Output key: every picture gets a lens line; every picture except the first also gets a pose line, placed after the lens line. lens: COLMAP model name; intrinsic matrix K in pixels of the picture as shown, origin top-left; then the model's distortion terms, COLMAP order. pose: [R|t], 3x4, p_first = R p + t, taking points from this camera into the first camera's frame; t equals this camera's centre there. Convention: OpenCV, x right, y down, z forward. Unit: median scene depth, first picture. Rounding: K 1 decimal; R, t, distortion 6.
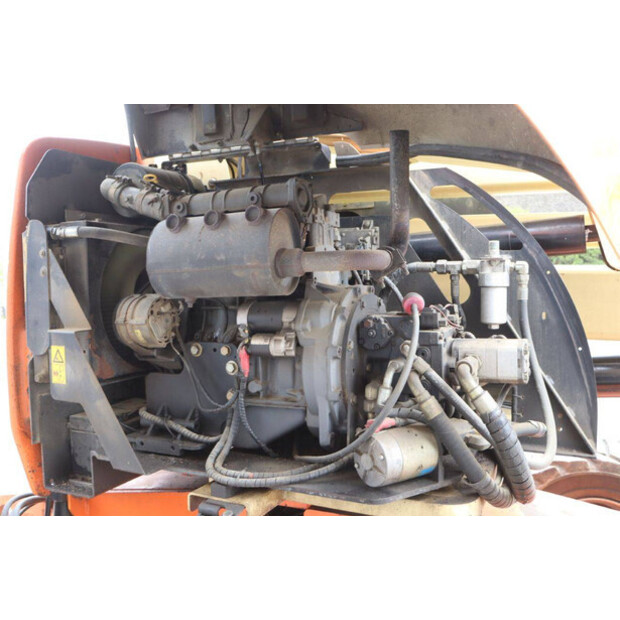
lens RADIAL K [[595.6, 0, 310.6], [0, 595.6, 310.2], [0, 0, 1]] dist [-0.051494, 0.000000]
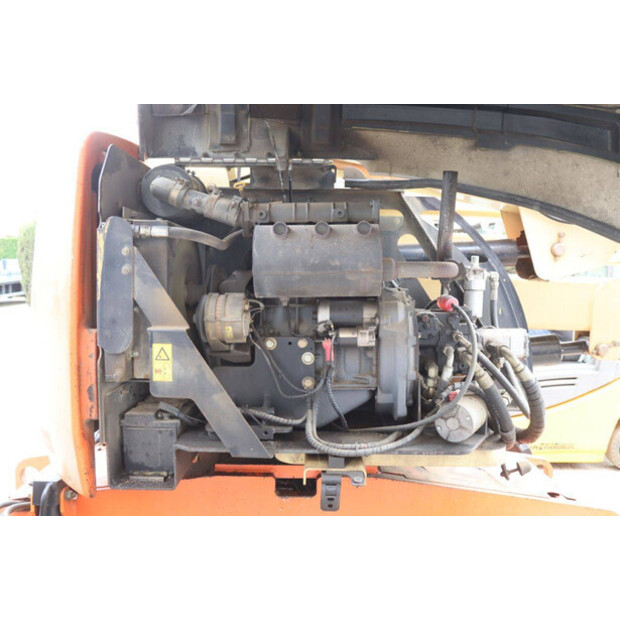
lens RADIAL K [[542.1, 0, 312.1], [0, 542.1, 310.5], [0, 0, 1]] dist [-0.109012, 0.038824]
pose [[0.902170, -0.005241, 0.431349, -0.580013], [-0.001696, 0.999875, 0.015696, -0.011656], [-0.431377, -0.014892, 0.902049, 0.056603]]
